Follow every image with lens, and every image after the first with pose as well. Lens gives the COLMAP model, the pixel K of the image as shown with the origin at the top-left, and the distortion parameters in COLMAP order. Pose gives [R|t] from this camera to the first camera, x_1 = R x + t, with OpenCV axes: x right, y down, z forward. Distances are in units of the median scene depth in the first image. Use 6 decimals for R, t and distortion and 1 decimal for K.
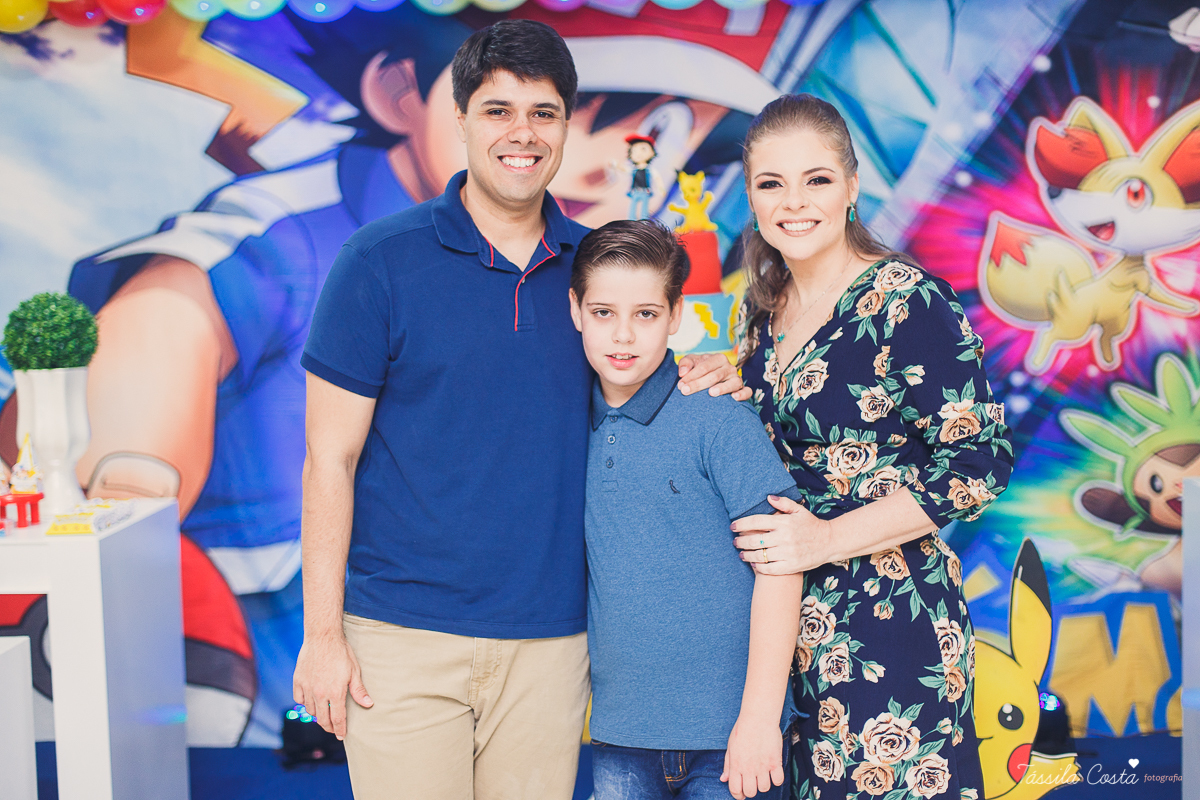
lens RADIAL K [[1813.2, 0, 600.2], [0, 1813.2, 392.4], [0, 0, 1]] dist [0.002420, 0.000000]
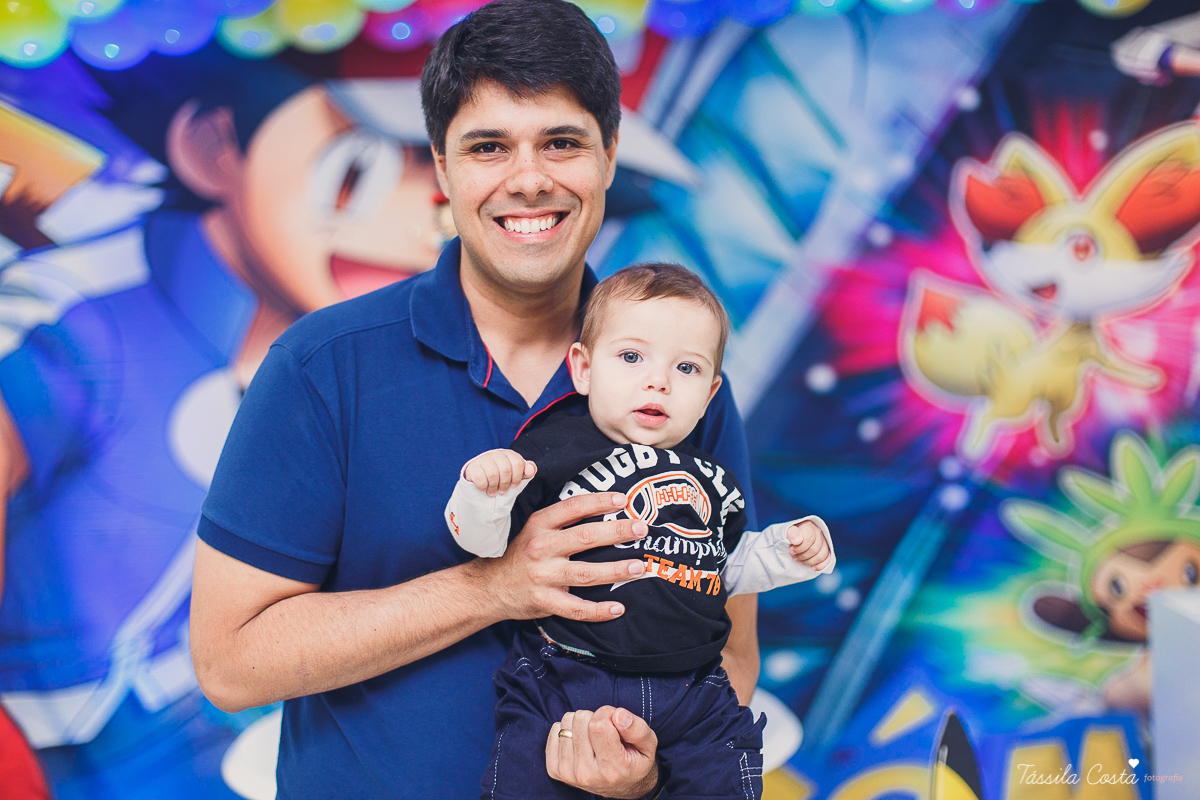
lens RADIAL K [[1813.2, 0, 594.4], [0, 1813.2, 408.0], [0, 0, 1]] dist [0.002420, 0.000000]
pose [[0.999413, -0.025673, 0.022679, 0.044386], [0.026403, 0.999123, -0.032505, -0.012259], [-0.021825, 0.033084, 0.999214, 0.152974]]
